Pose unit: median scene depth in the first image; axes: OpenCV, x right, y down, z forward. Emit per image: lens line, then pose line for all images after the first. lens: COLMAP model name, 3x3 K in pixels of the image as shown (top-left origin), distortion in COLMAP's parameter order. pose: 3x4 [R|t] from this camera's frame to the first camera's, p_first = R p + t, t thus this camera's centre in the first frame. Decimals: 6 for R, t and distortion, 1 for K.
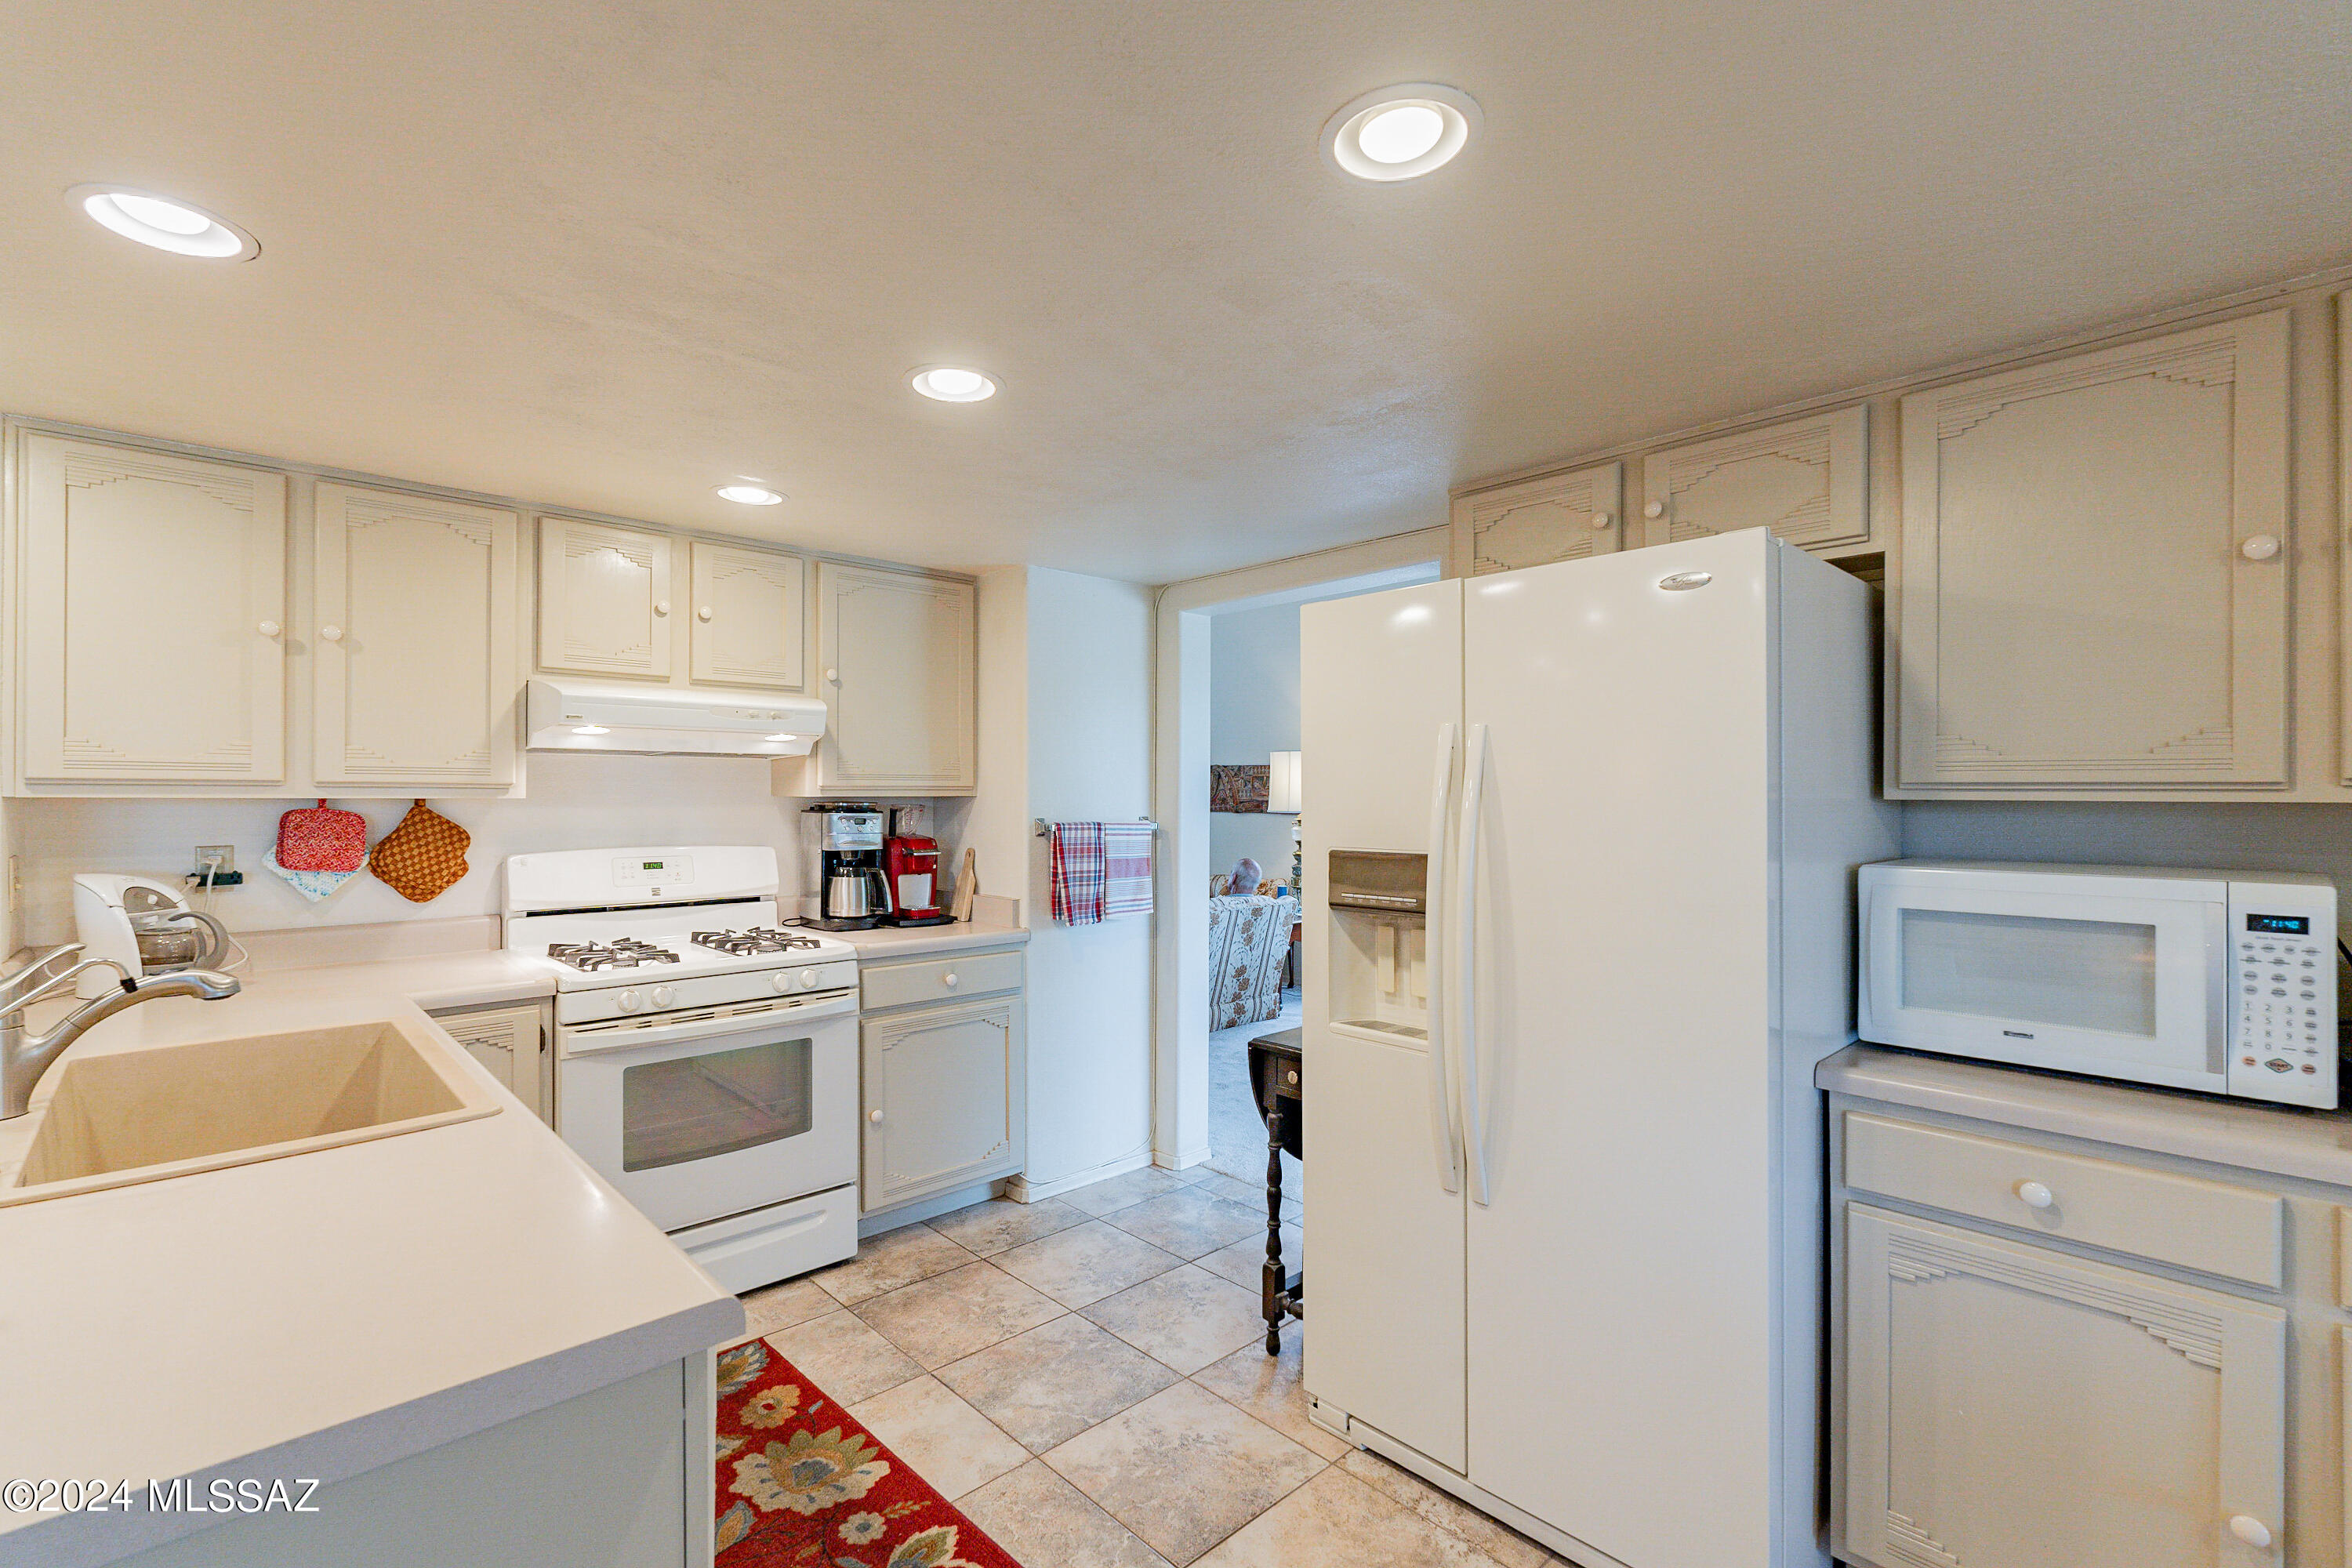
lens RADIAL K [[1037.8, 0, 1172.6], [0, 1037.8, 791.3], [0, 0, 1]] dist [-0.009072, 0.001926]
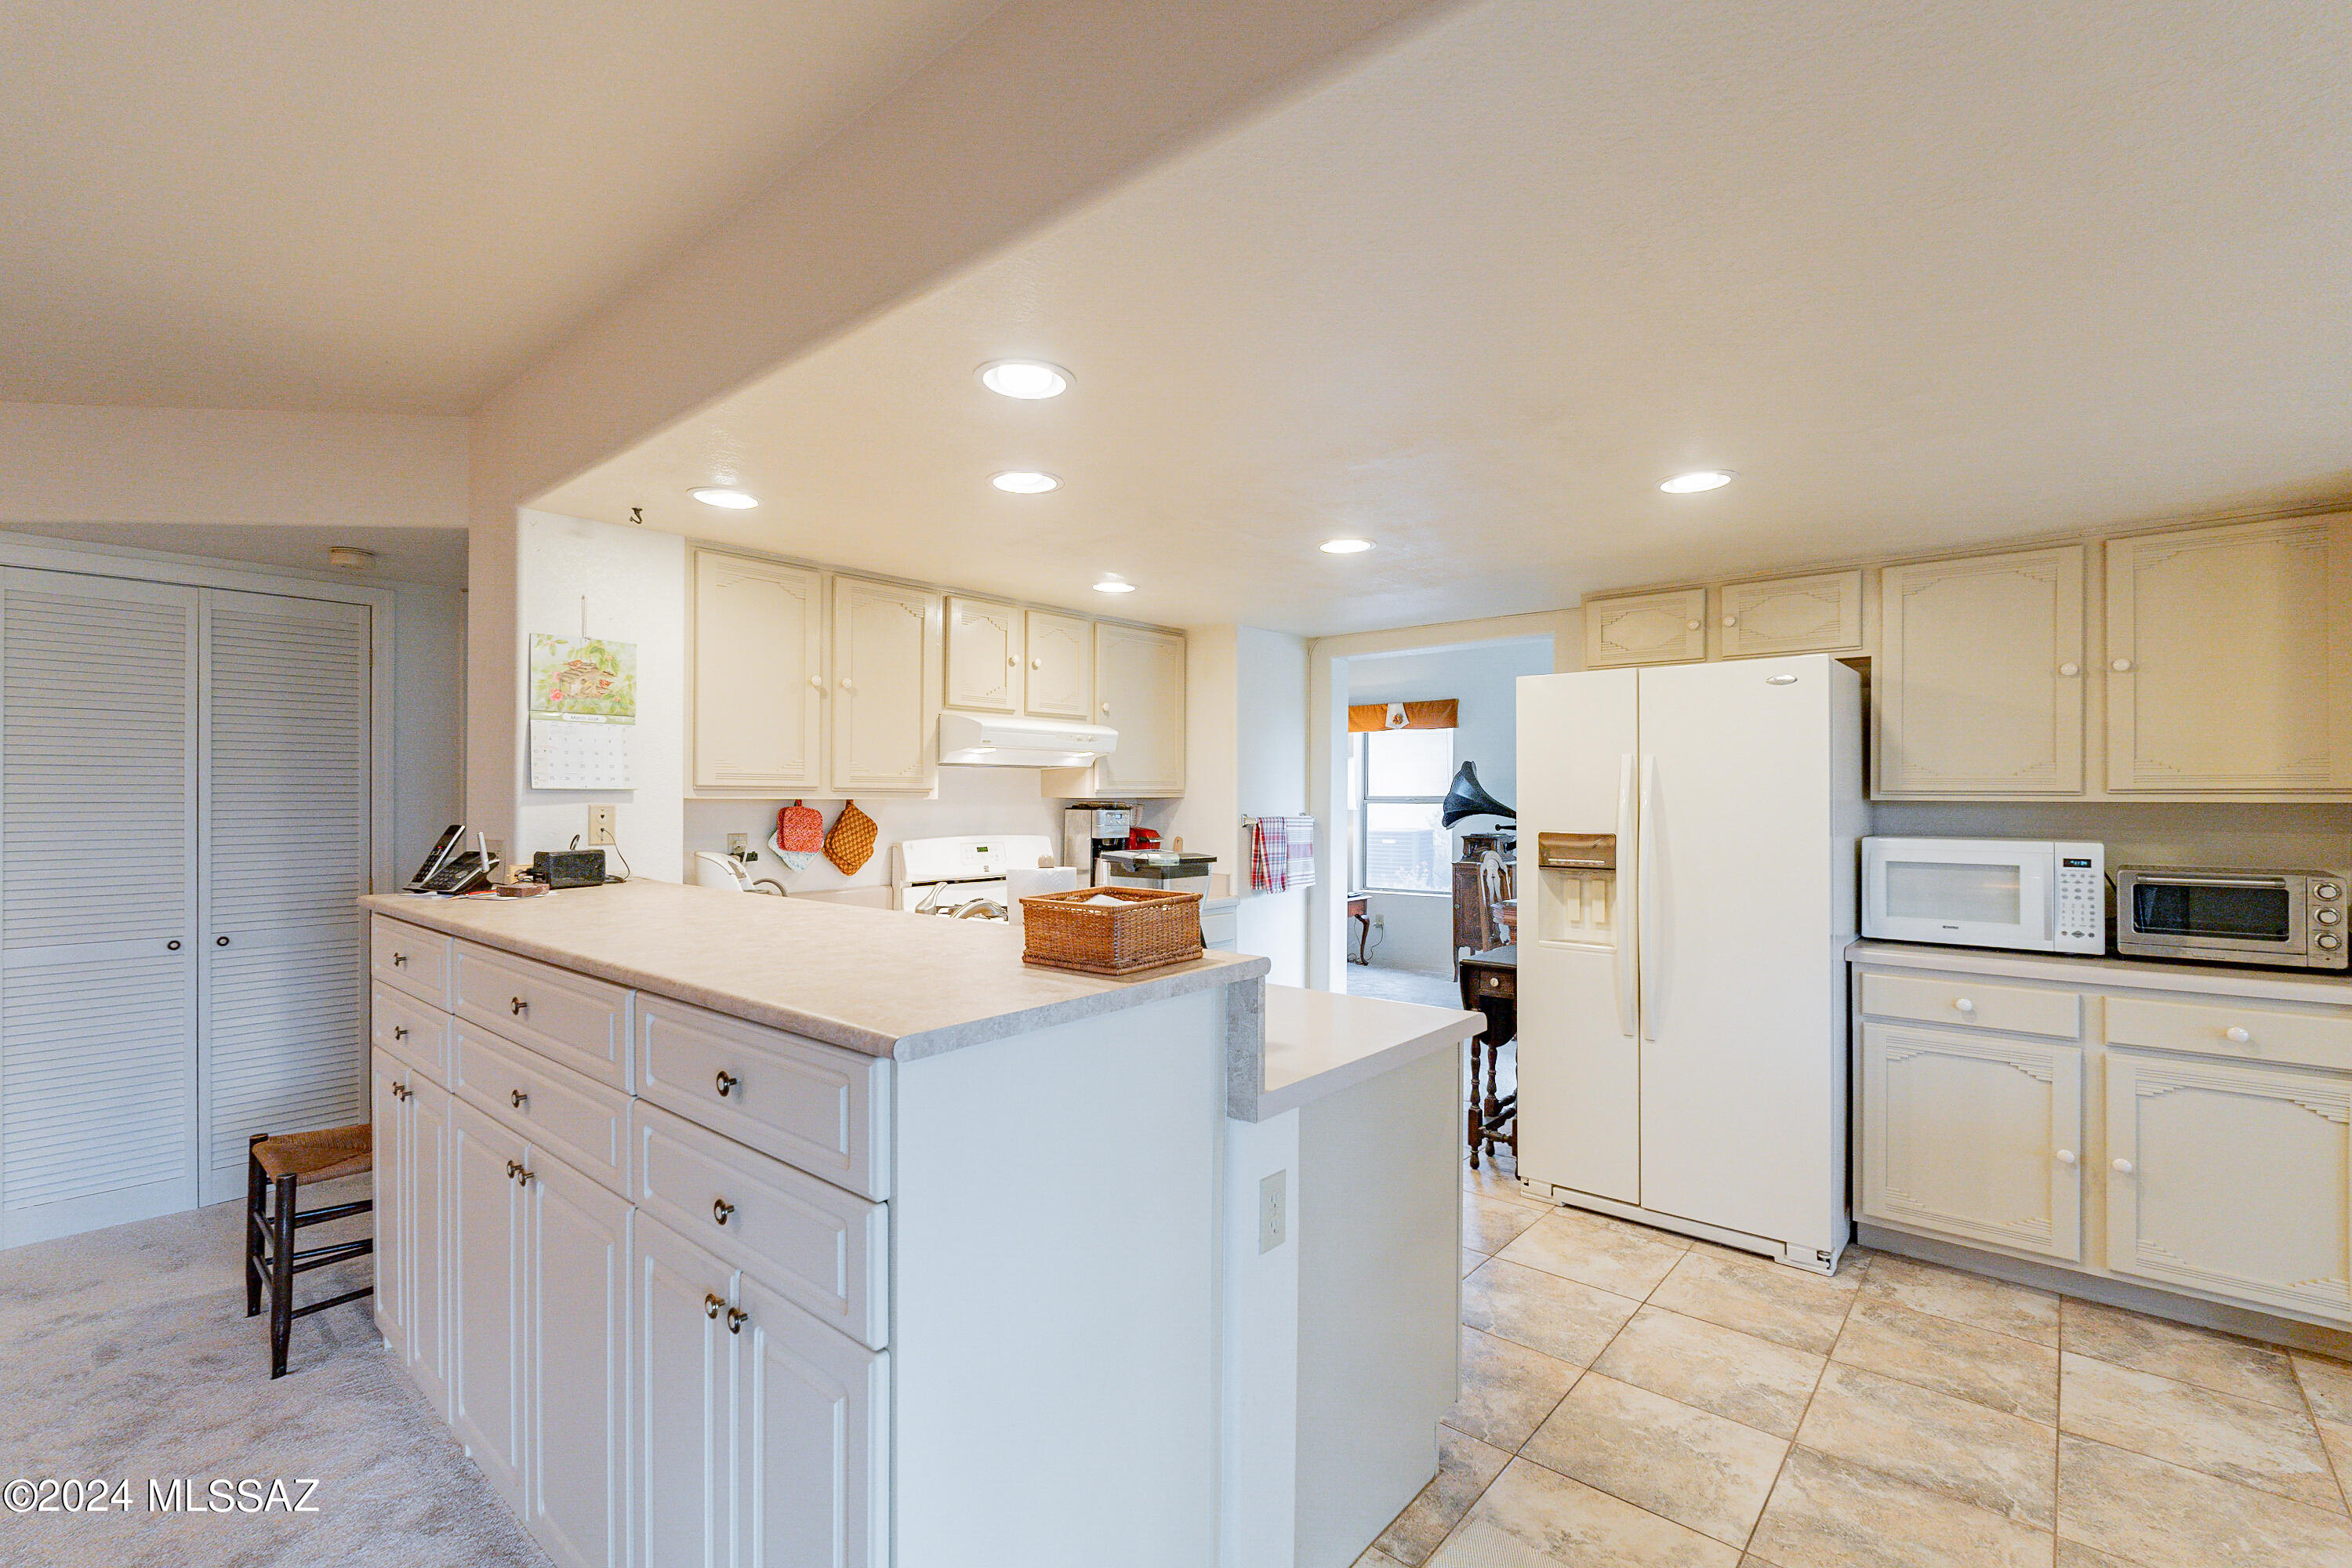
lens RADIAL K [[1037.8, 0, 1180.9], [0, 1037.8, 790.4], [0, 0, 1]] dist [-0.009072, 0.001926]
pose [[0.994421, 0.001339, 0.105472, -0.484914], [-0.001256, 0.999999, -0.000854, -0.004441], [-0.105473, 0.000717, 0.994422, -0.451167]]
